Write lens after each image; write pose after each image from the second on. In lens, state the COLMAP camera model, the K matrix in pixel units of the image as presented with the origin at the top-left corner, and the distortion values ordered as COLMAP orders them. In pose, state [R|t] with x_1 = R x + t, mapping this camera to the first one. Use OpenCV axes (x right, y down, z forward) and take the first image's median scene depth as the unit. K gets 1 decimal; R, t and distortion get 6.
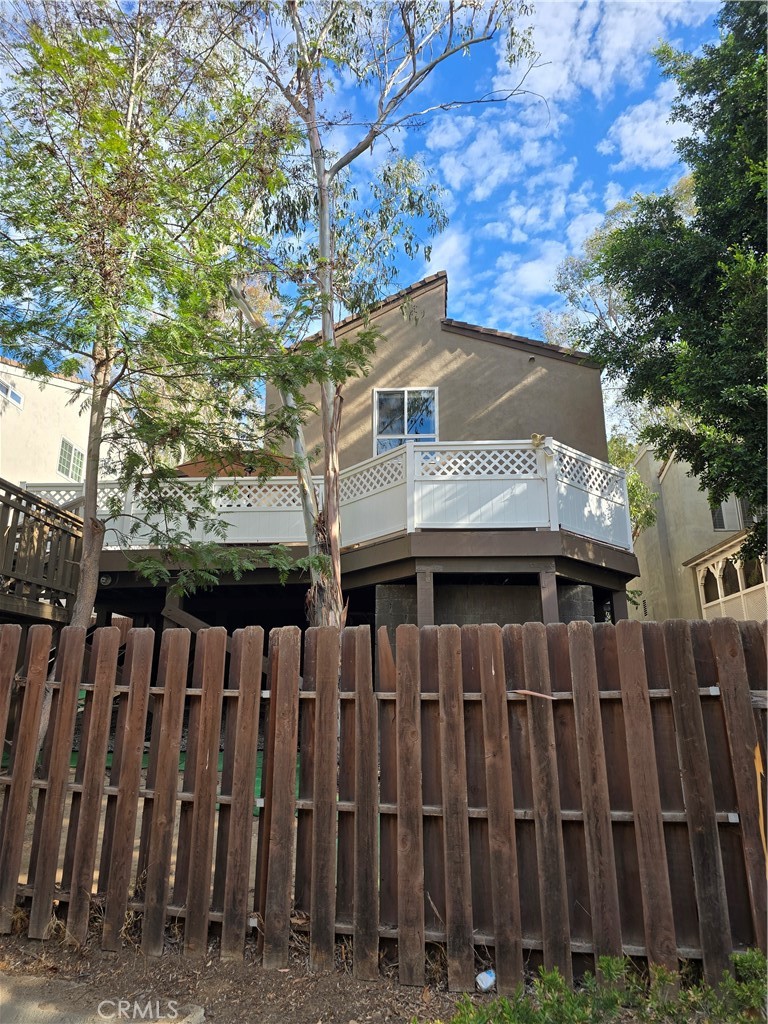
lens RADIAL K [[681.2, 0, 389.0], [0, 681.2, 512.1], [0, 0, 1]] dist [0.030530, -0.017078]
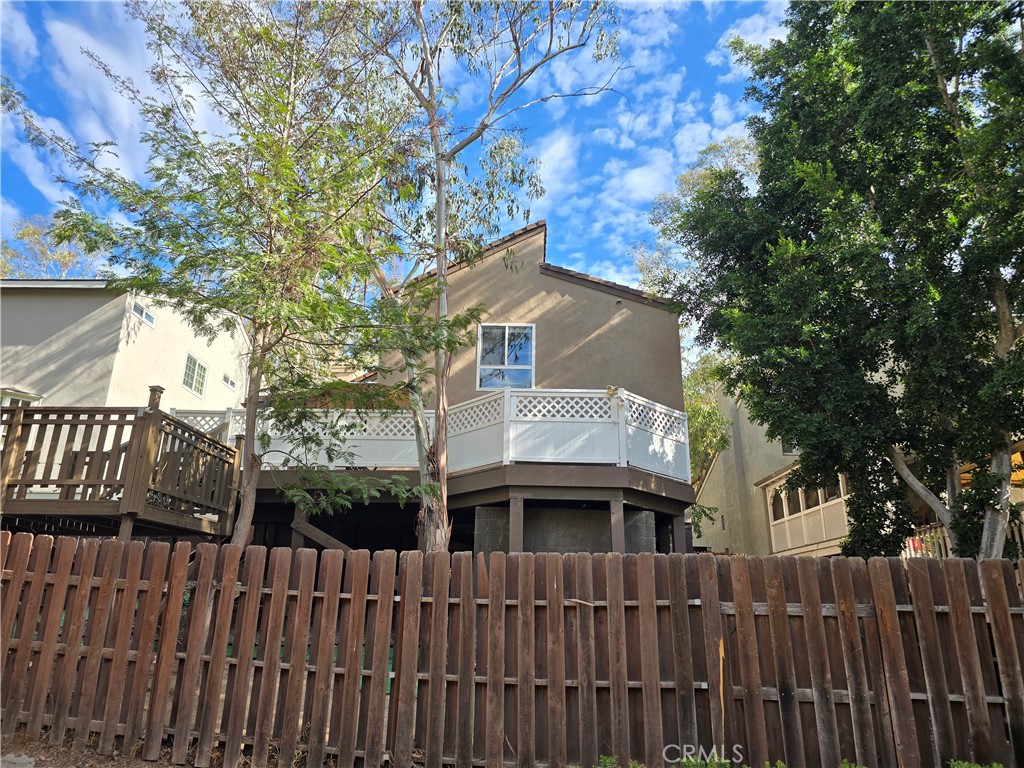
lens RADIAL K [[681.2, 0, 509.0], [0, 681.2, 391.0], [0, 0, 1]] dist [0.030530, -0.017078]
pose [[0.999263, 0.026883, 0.027408, 0.000896], [-0.025923, 0.999058, -0.034795, -0.060945], [-0.028317, 0.034059, 0.999019, -0.221595]]
